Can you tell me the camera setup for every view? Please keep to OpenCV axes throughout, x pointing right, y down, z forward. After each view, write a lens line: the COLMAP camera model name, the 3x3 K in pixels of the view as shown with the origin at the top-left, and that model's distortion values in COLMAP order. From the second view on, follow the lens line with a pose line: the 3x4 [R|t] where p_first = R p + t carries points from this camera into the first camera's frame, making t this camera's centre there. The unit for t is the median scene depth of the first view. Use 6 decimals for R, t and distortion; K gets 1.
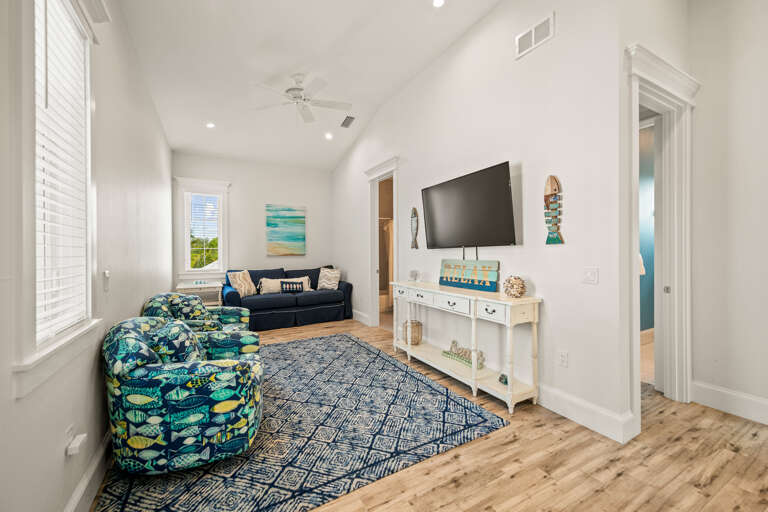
lens RADIAL K [[316.3, 0, 387.2], [0, 316.3, 253.6], [0, 0, 1]] dist [0.021699, 0.000383]
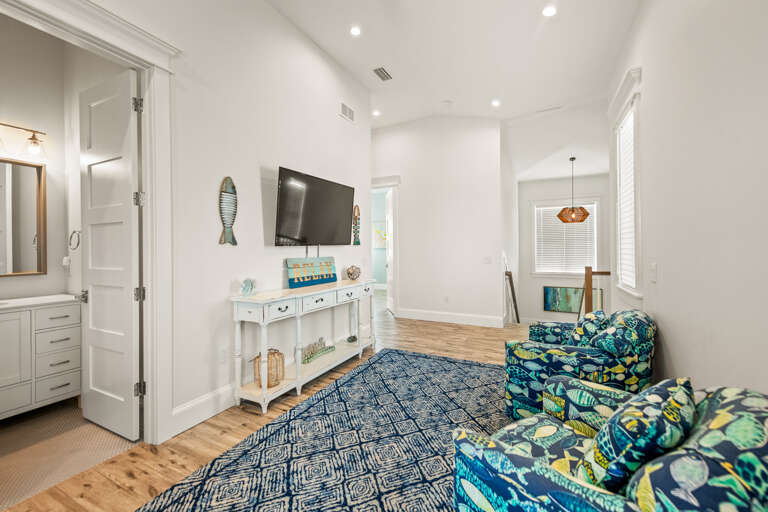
lens RADIAL K [[316.3, 0, 386.9], [0, 316.3, 250.4], [0, 0, 1]] dist [0.021699, 0.000383]
pose [[-0.566461, 0.006734, 0.824061, -0.768170], [0.013907, 0.999902, 0.001389, -0.001529], [-0.823971, 0.012247, -0.566499, 1.438878]]
